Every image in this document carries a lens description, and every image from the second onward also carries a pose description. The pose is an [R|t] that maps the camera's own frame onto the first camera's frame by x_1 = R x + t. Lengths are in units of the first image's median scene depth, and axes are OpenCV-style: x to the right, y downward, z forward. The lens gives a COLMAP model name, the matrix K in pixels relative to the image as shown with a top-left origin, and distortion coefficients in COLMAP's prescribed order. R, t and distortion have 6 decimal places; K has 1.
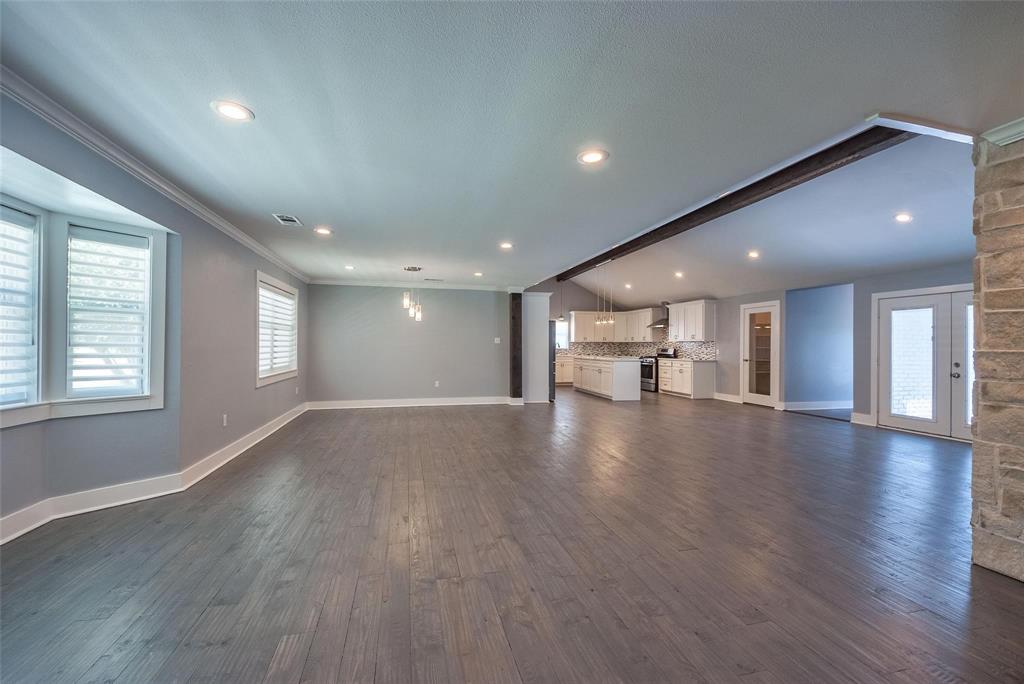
lens RADIAL K [[394.4, 0, 509.2], [0, 394.4, 342.5], [0, 0, 1]] dist [-0.002457, -0.000180]
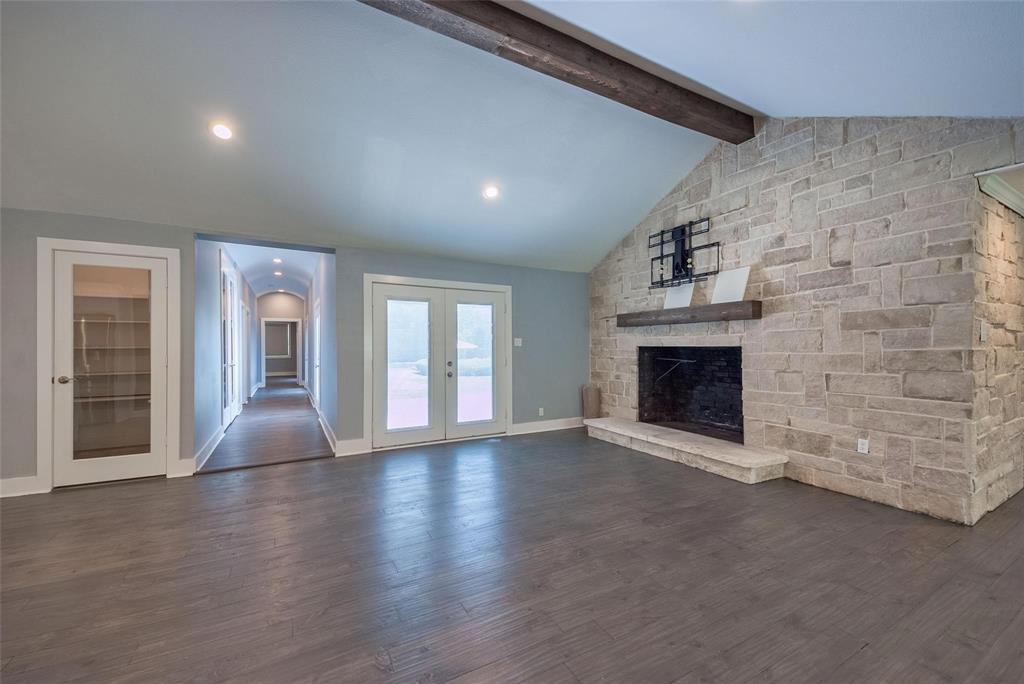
lens RADIAL K [[388.5, 0, 528.4], [0, 388.5, 348.8], [0, 0, 1]] dist [0.008054, -0.000715]
pose [[-0.248288, -0.009966, 0.968635, 0.143788], [-0.008845, 0.999929, 0.008021, 0.008694], [-0.968646, -0.006576, -0.248359, 0.909596]]
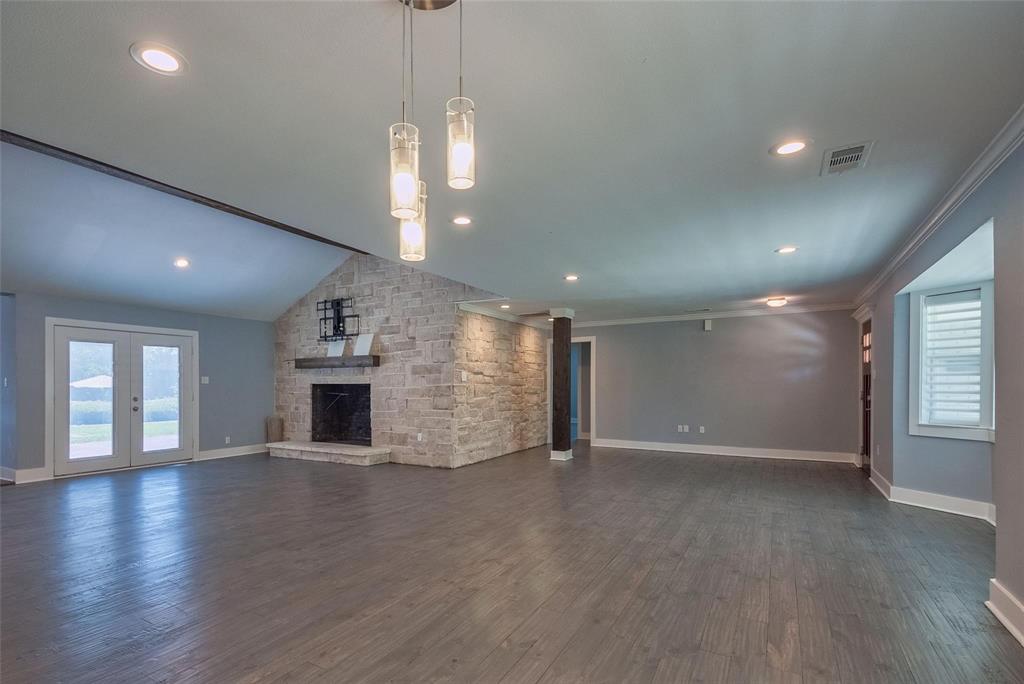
lens RADIAL K [[471.3, 0, 472.7], [0, 471.3, 385.0], [0, 0, 1]] dist [0.000204, -0.002174]
pose [[-0.680103, -0.002943, 0.733111, -0.391104], [-0.008851, 0.999952, -0.004196, 0.012612], [-0.733063, -0.009342, -0.680096, 1.042001]]
